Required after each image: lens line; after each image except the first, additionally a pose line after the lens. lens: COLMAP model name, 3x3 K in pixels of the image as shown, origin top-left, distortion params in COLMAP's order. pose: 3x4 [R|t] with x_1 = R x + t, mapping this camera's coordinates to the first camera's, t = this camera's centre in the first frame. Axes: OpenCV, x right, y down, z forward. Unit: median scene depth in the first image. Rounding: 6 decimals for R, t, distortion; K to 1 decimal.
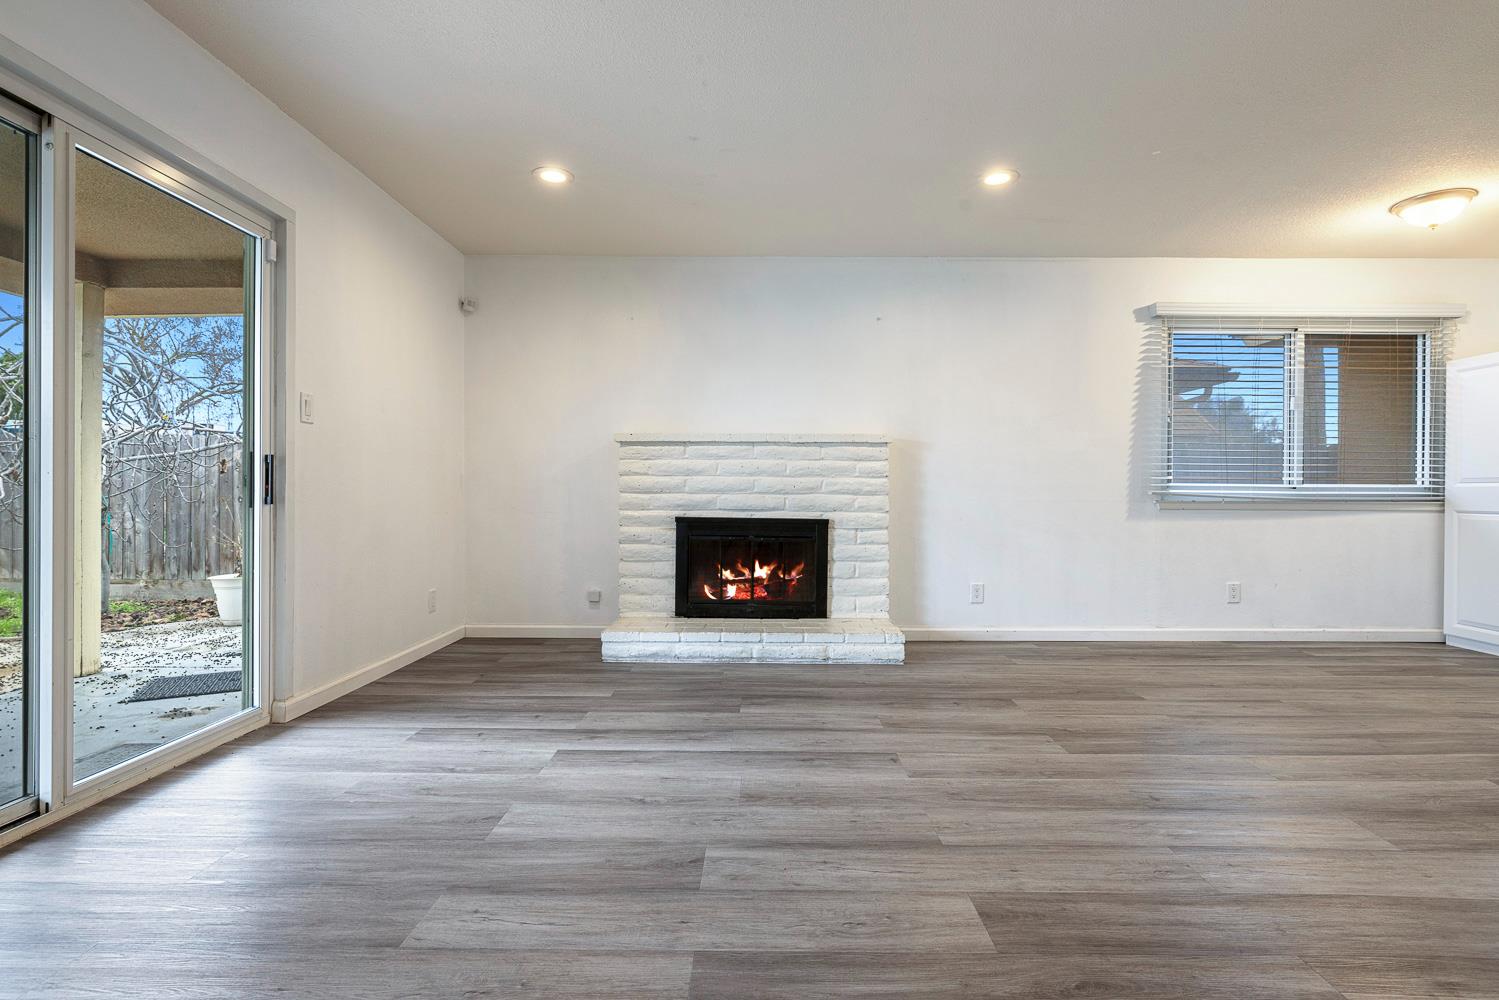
lens RADIAL K [[721.8, 0, 757.5], [0, 721.8, 497.6], [0, 0, 1]] dist [-0.001688, -0.000073]
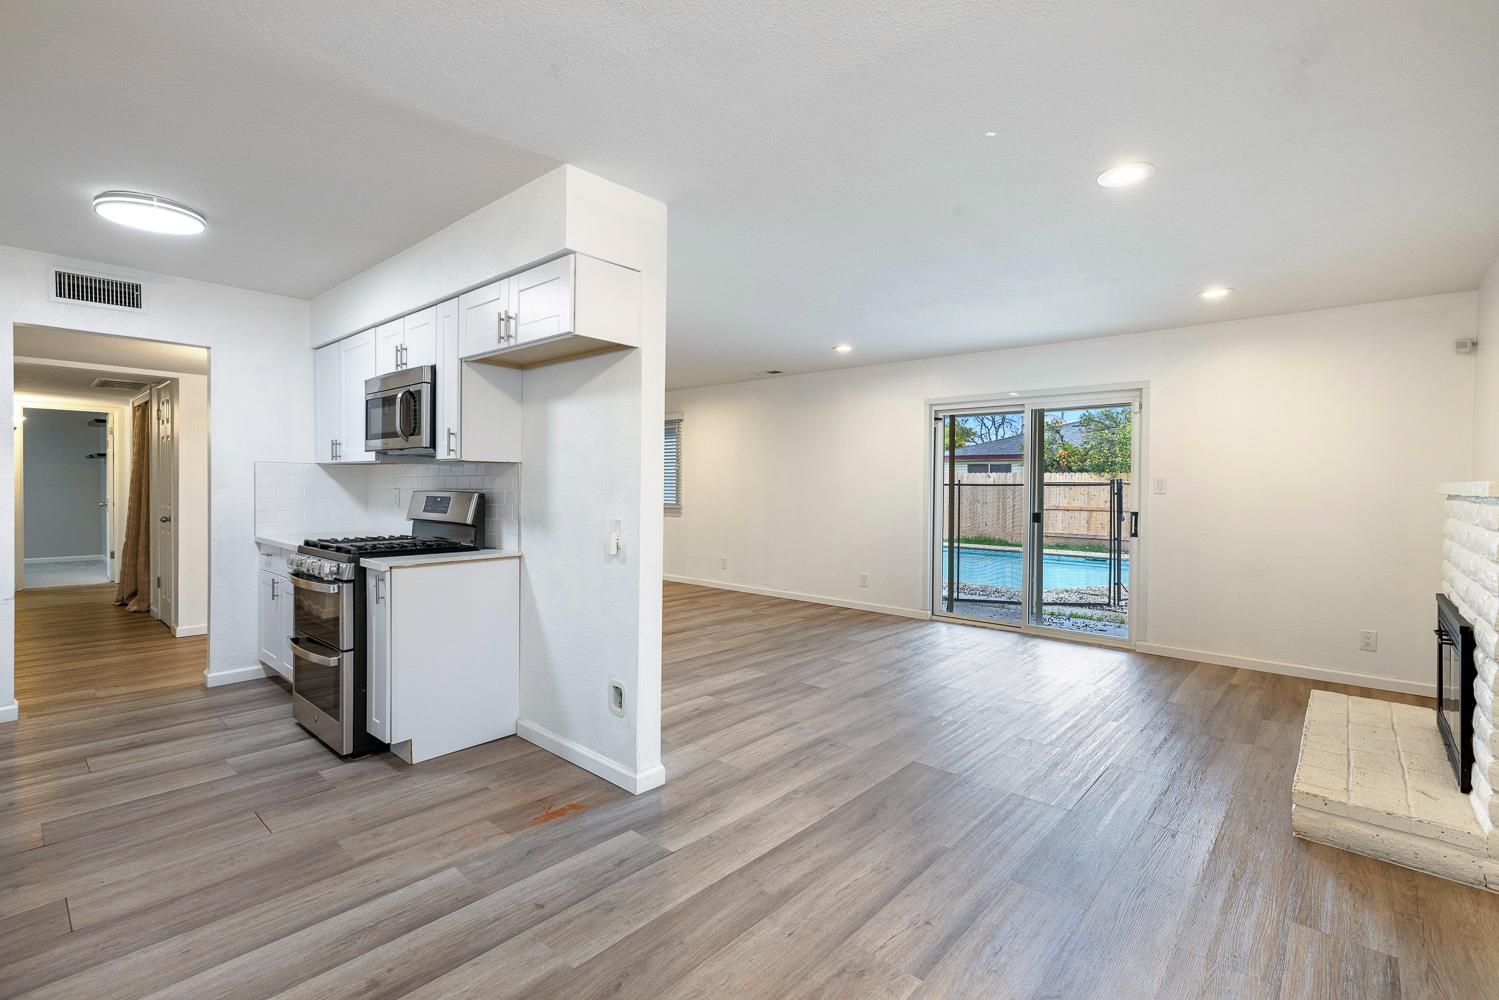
lens RADIAL K [[674.3, 0, 748.8], [0, 674.3, 497.7], [0, 0, 1]] dist [0.002301, -0.000340]
pose [[-0.659593, 0.004478, -0.751610, 1.685708], [-0.013266, 0.999757, 0.017598, -0.142437], [0.751506, 0.021578, -0.659373, 1.728530]]
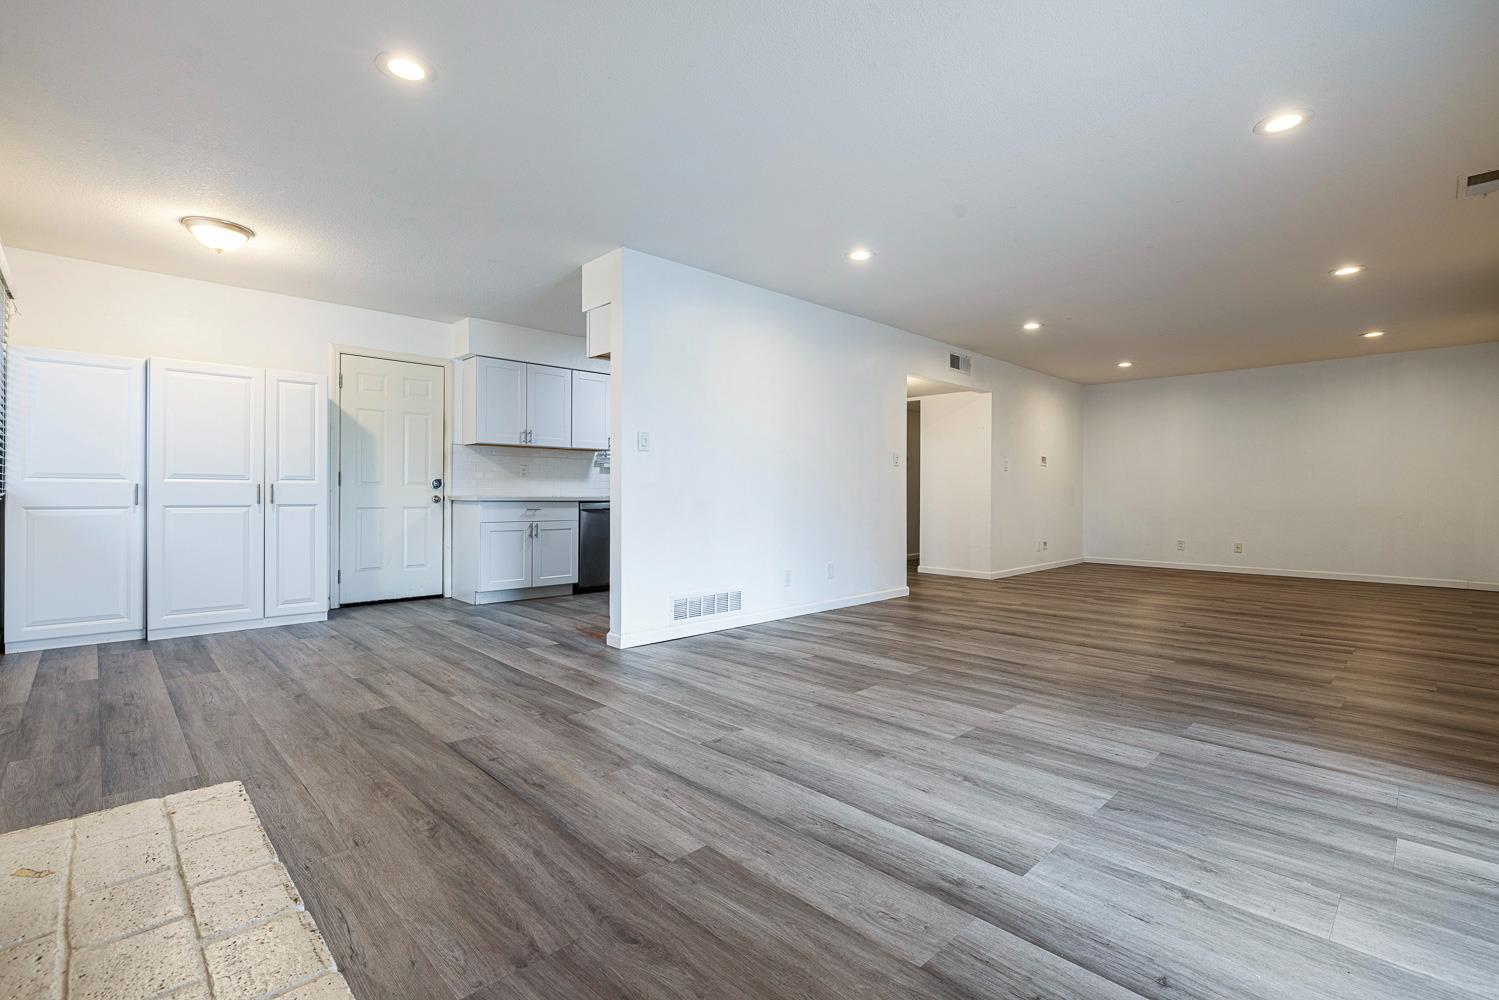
lens RADIAL K [[674.3, 0, 748.9], [0, 674.3, 492.1], [0, 0, 1]] dist [0.002301, -0.000340]
pose [[-0.699462, -0.004625, 0.714655, -0.607705], [-0.002923, 0.999989, 0.003610, -0.013256], [-0.714663, 0.000436, -0.699468, 1.803852]]
